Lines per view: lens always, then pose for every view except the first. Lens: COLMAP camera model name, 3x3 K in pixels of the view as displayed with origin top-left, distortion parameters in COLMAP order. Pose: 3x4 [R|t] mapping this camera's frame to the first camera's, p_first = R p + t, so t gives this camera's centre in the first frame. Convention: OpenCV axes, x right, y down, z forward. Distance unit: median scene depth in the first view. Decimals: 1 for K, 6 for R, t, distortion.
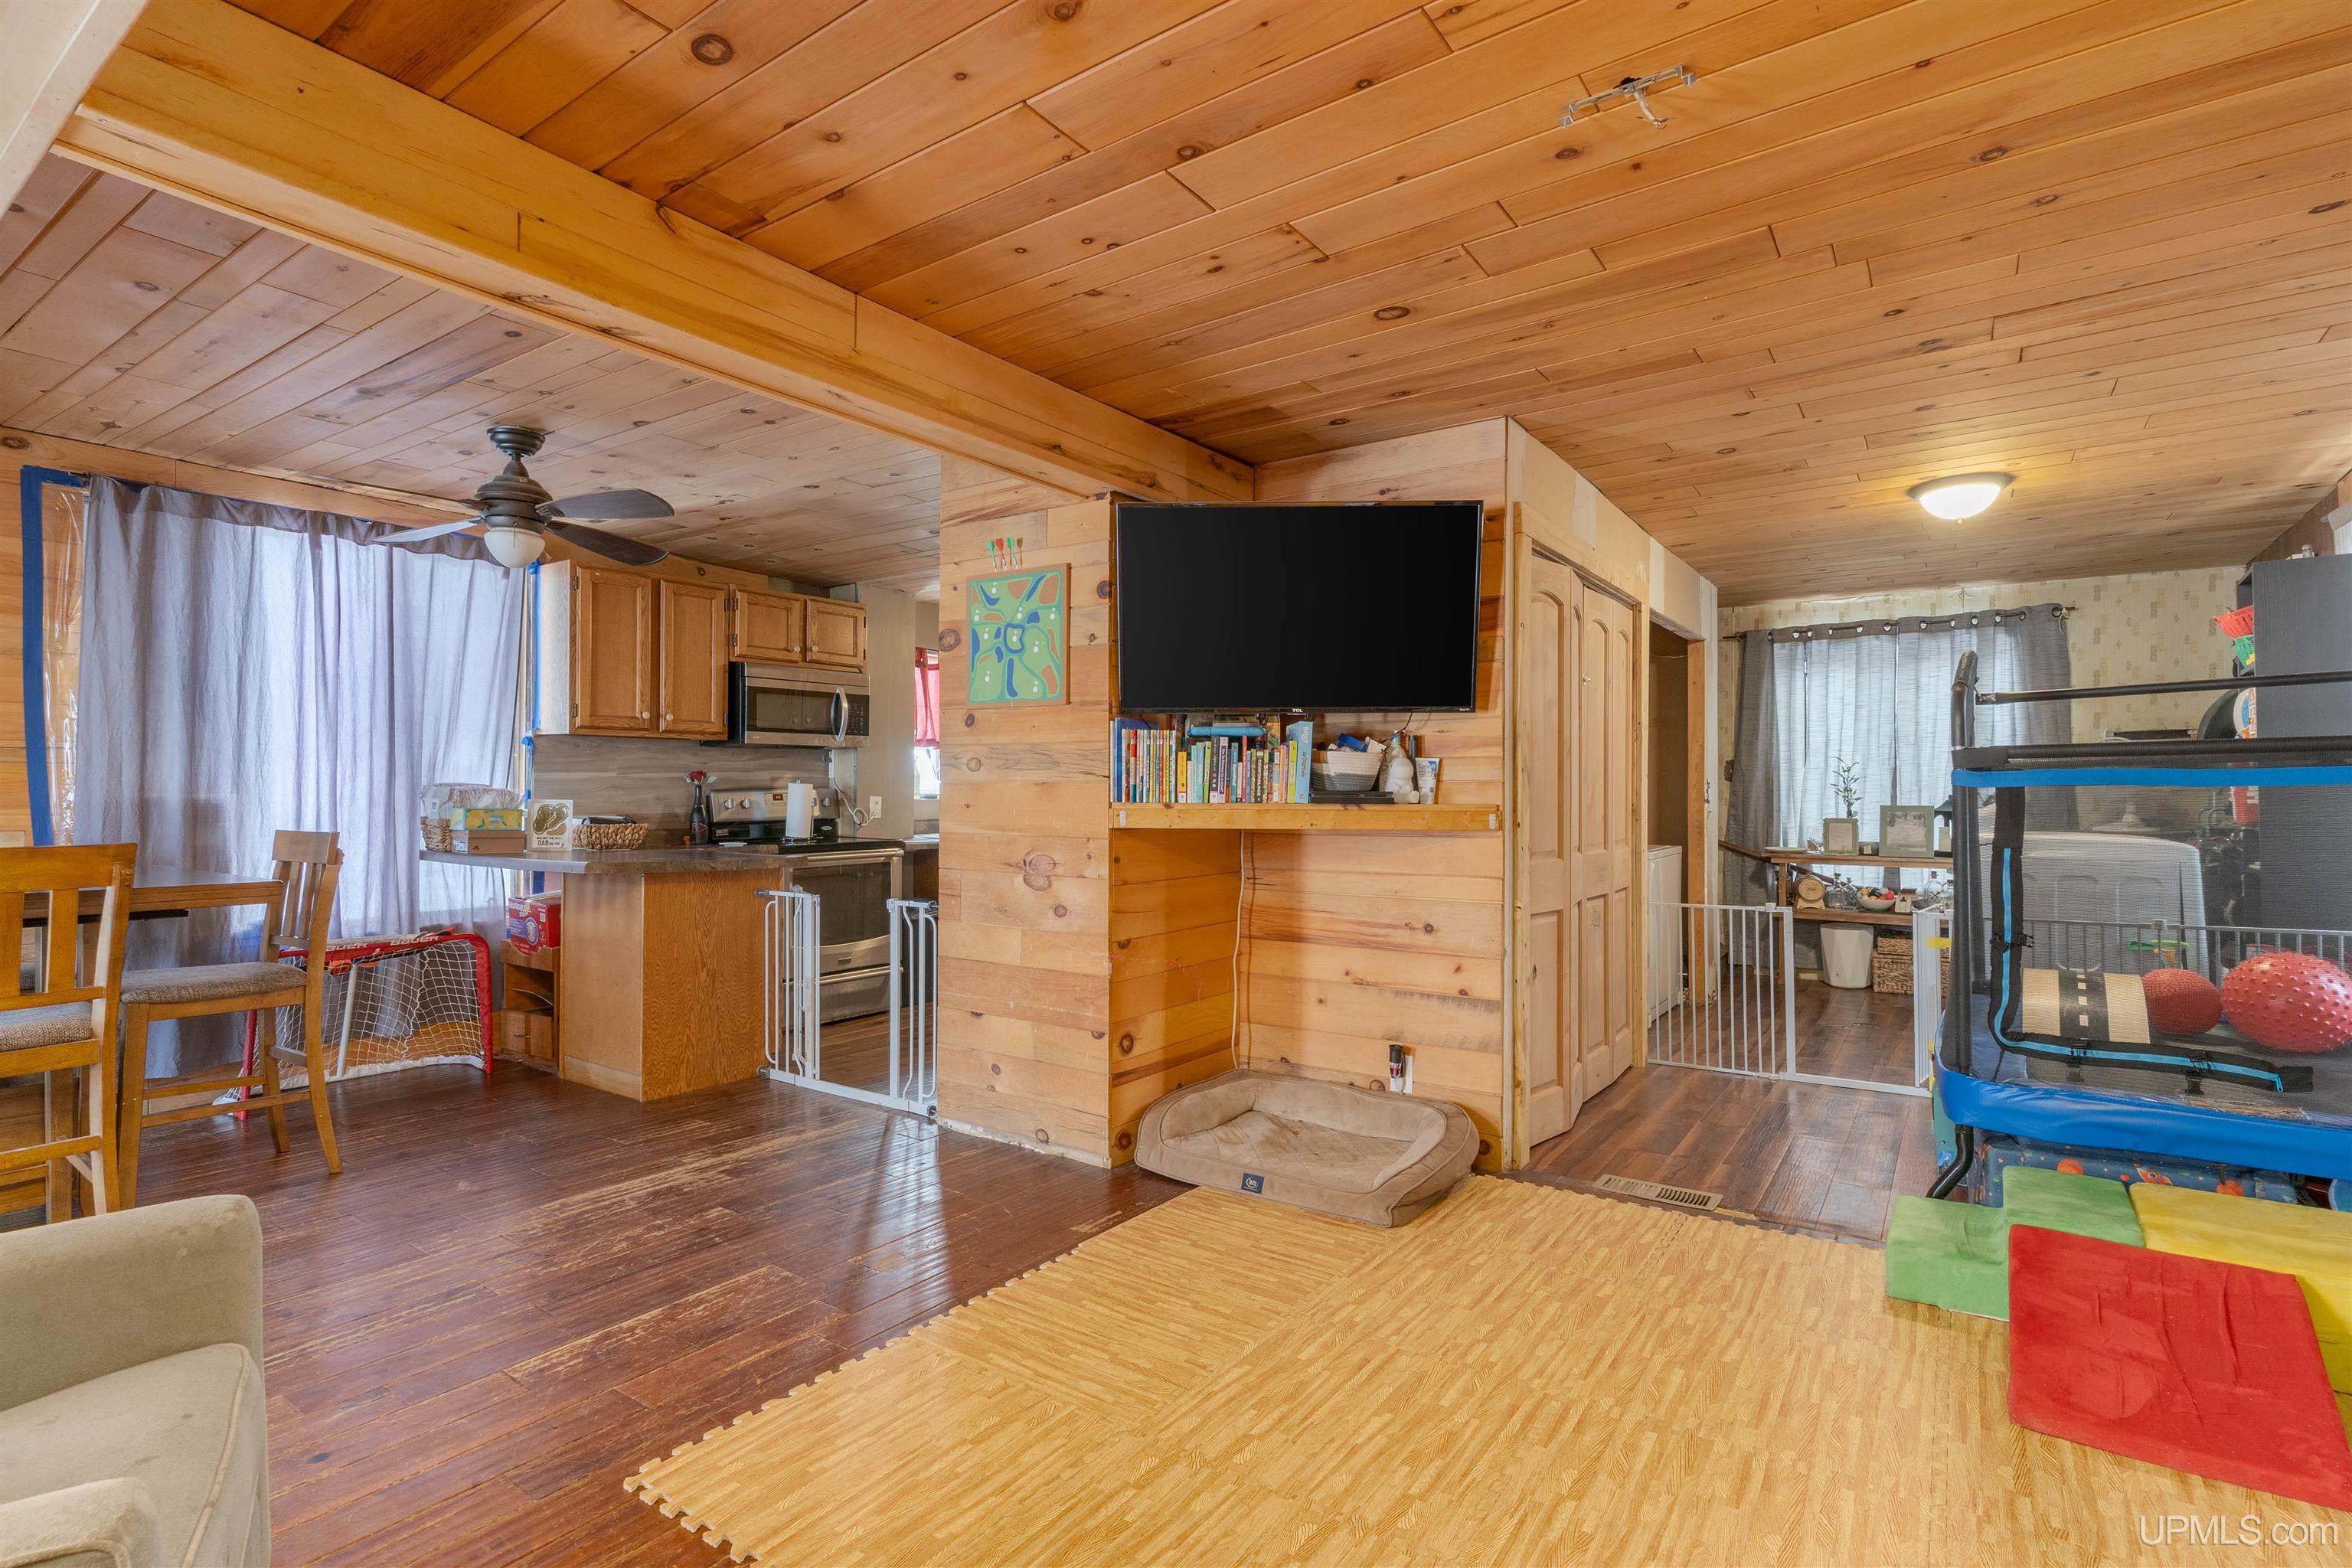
lens RADIAL K [[1112.5, 0, 1176.0], [0, 1112.5, 784.0], [0, 0, 1]] dist [0.001583, 0.000234]
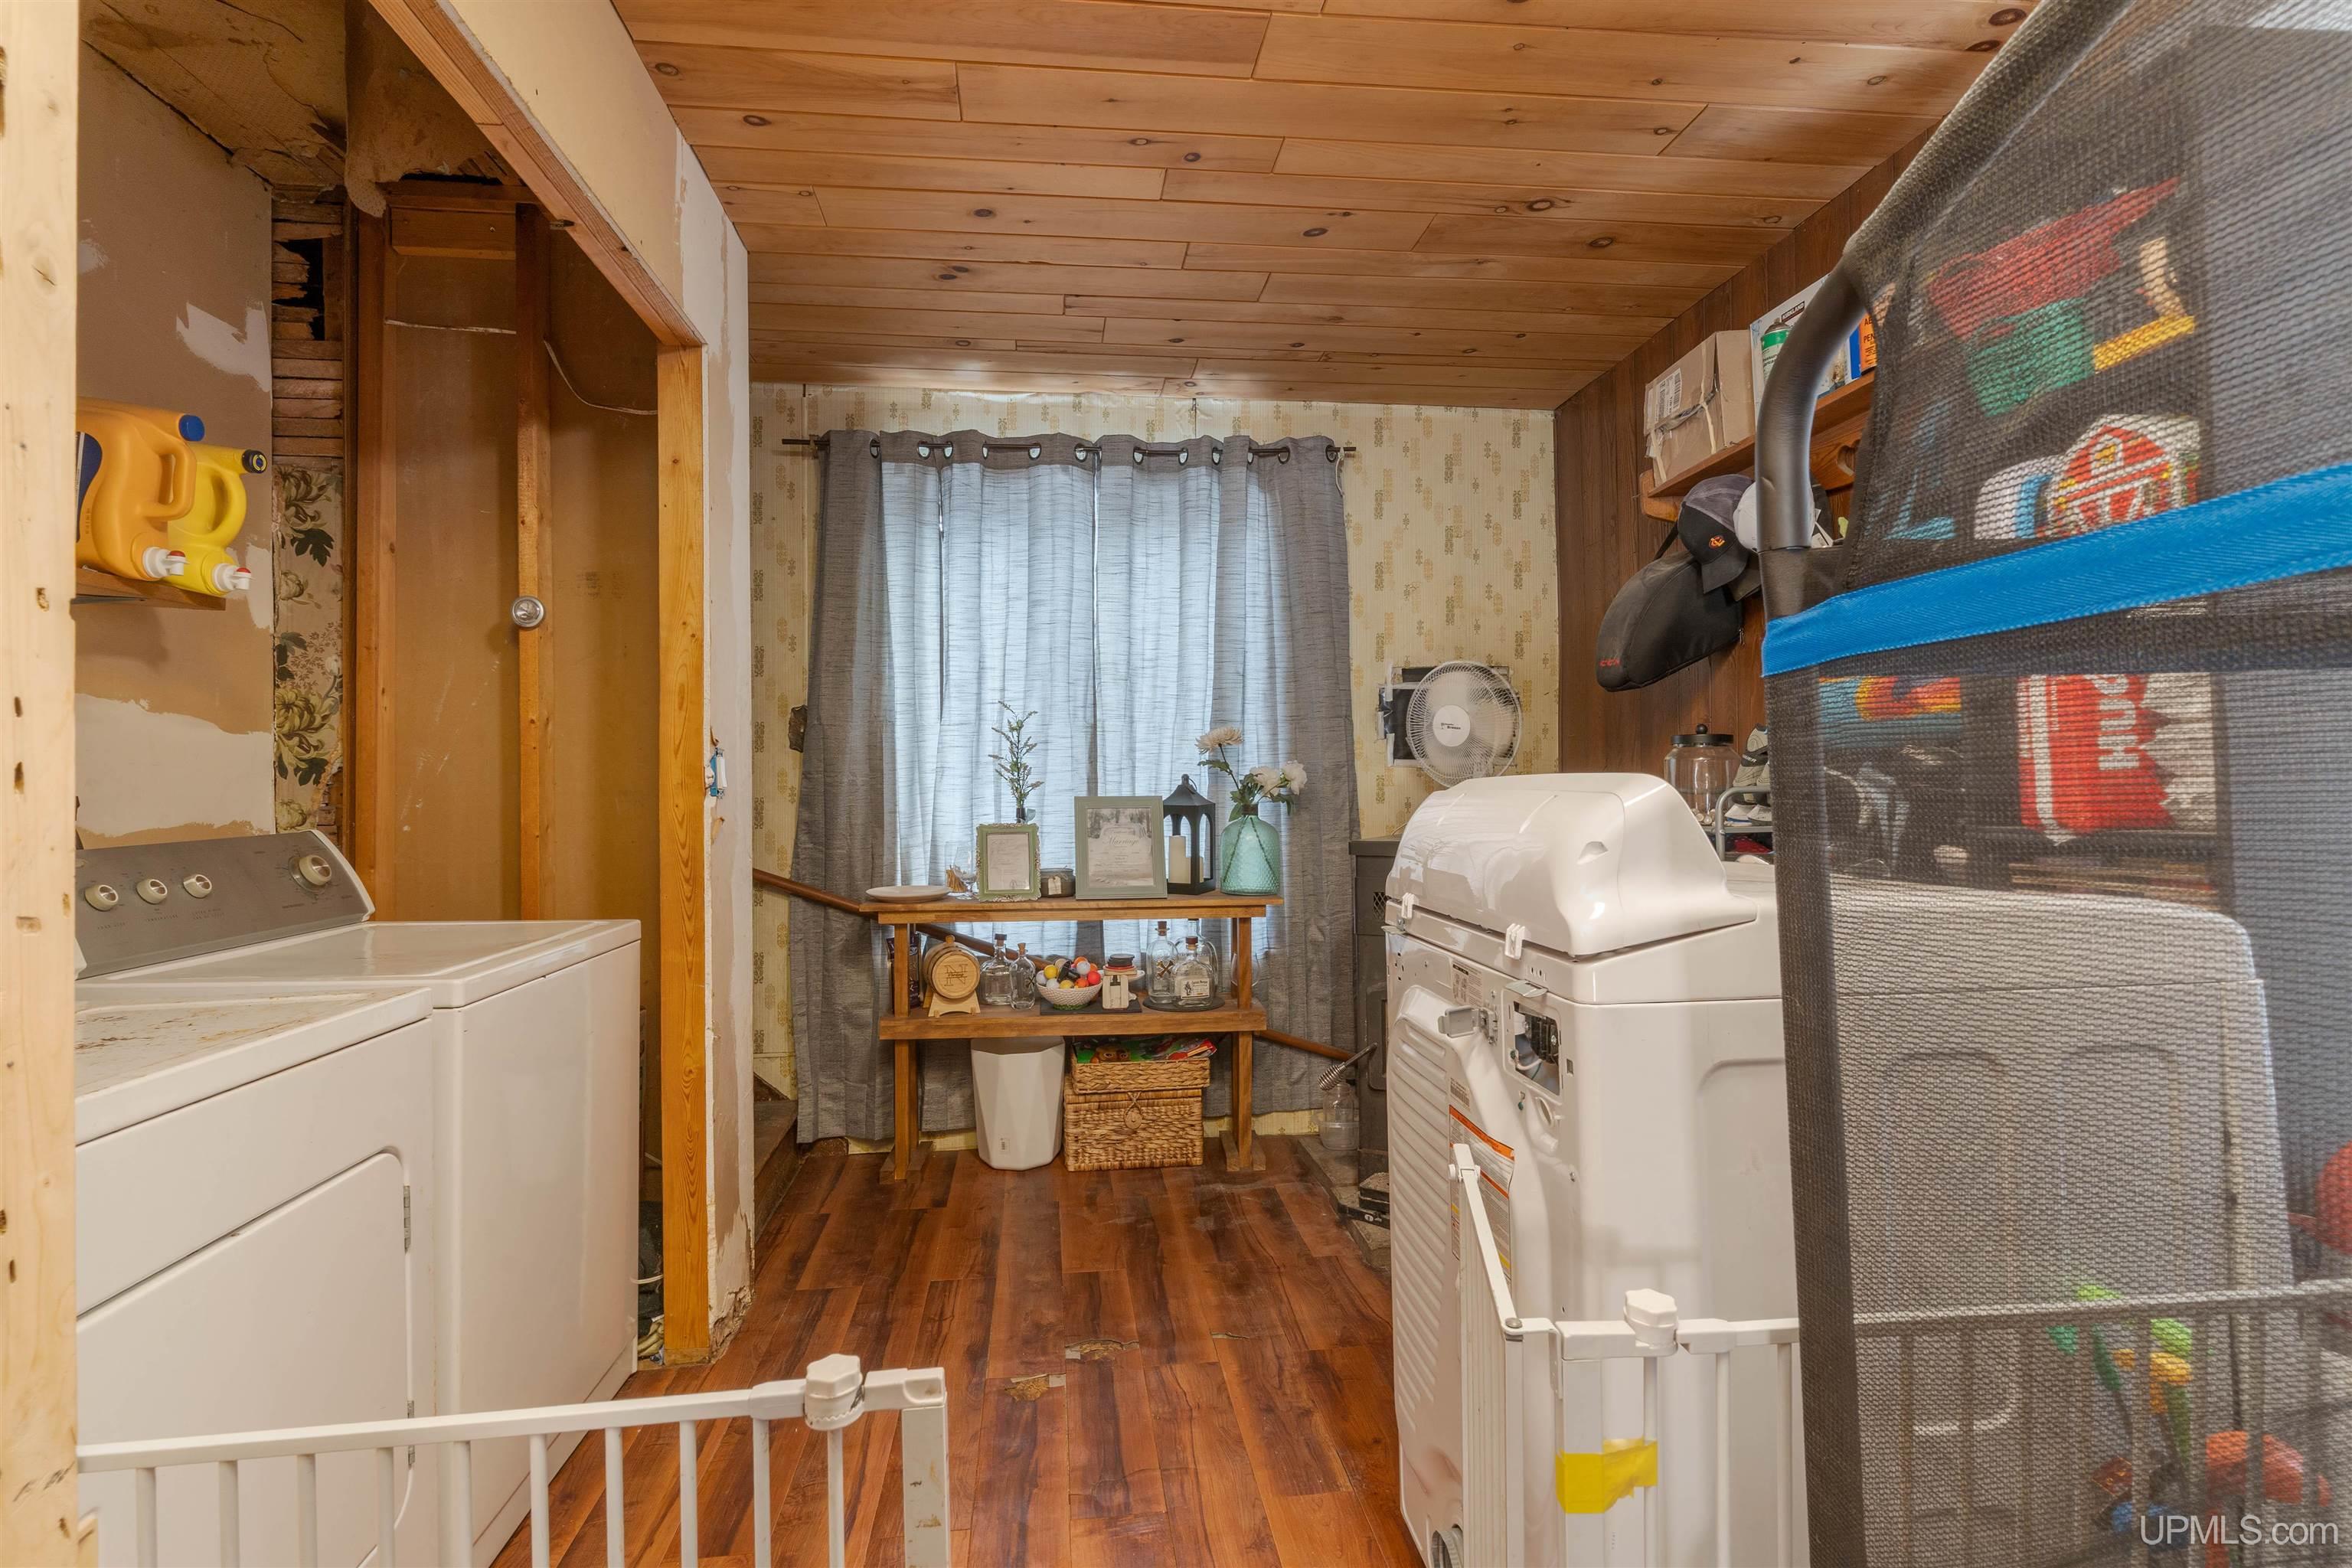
lens RADIAL K [[1159.5, 0, 1176.0], [0, 1159.5, 784.0], [0, 0, 1]] dist [0.000132, 0.000063]
pose [[0.744837, -0.005641, 0.667223, 0.312991], [0.005729, 0.999981, 0.002059, 0.012495], [-0.667222, 0.002289, 0.744855, 0.572406]]
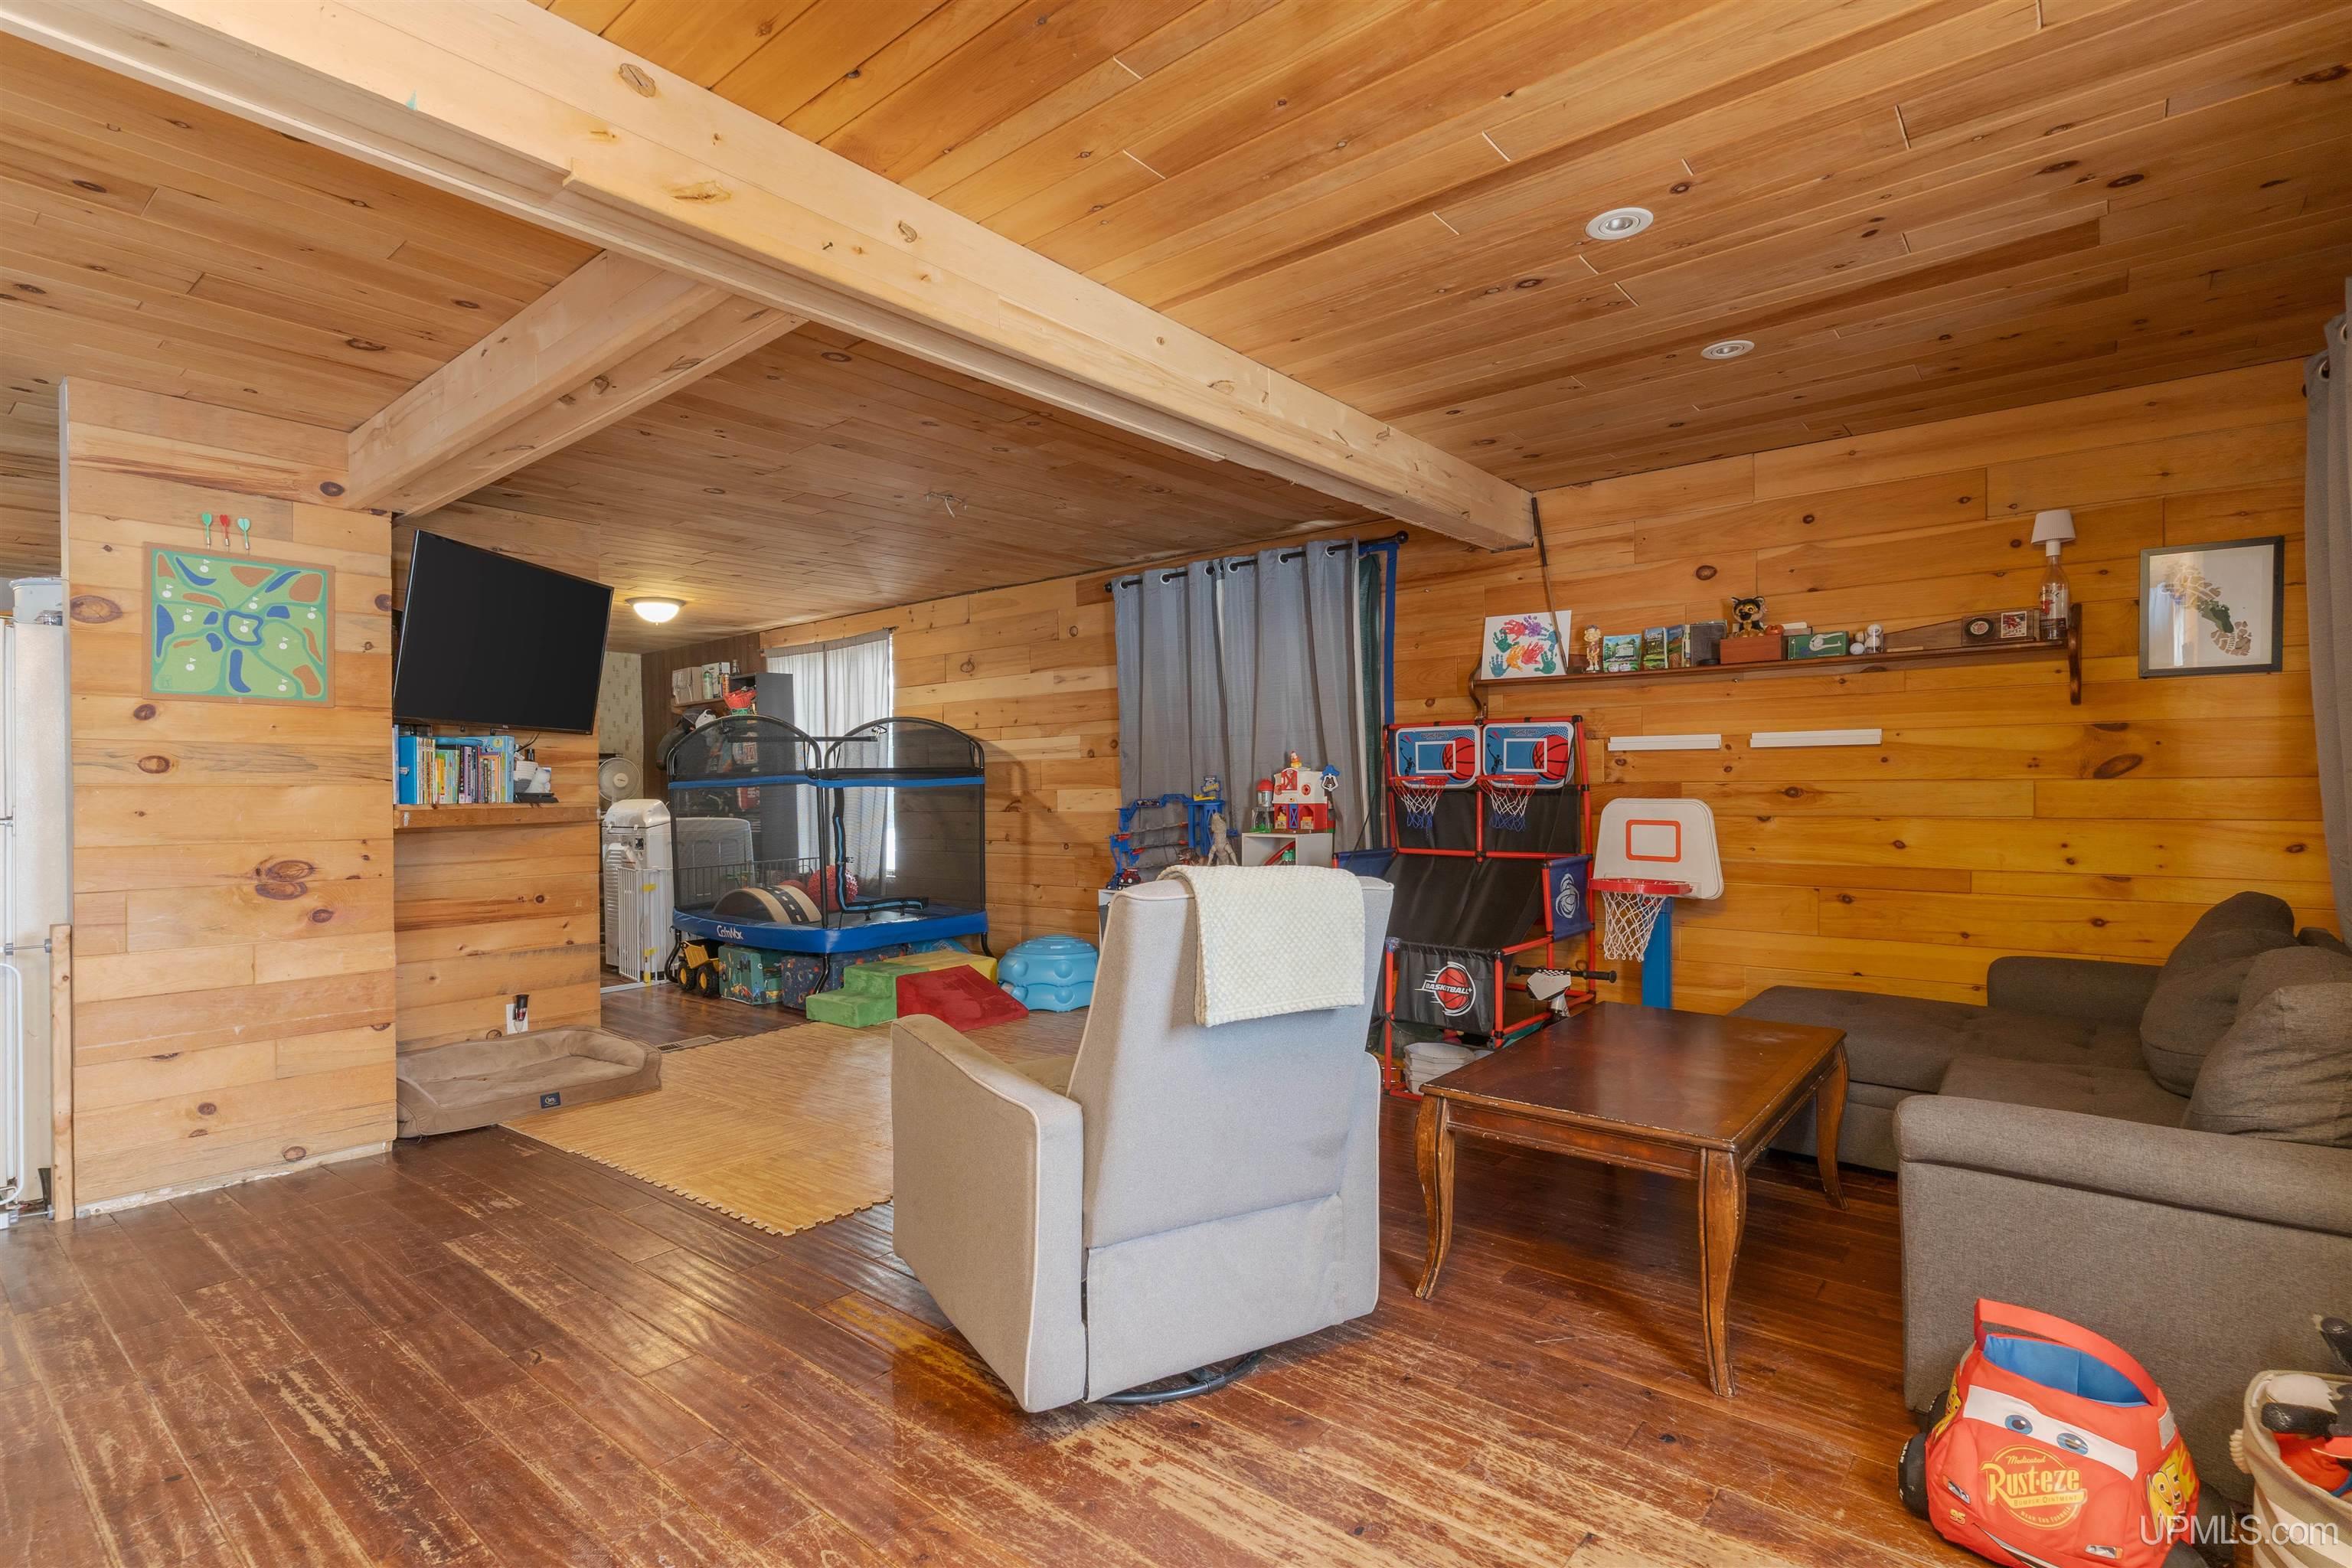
lens RADIAL K [[1112.5, 0, 1176.0], [0, 1112.5, 784.0], [0, 0, 1]] dist [0.001583, 0.000234]
pose [[0.072777, 0.001850, 0.997347, -0.533668], [0.001197, 0.999997, -0.001942, -0.000118], [-0.997348, 0.001335, 0.072774, 0.089237]]
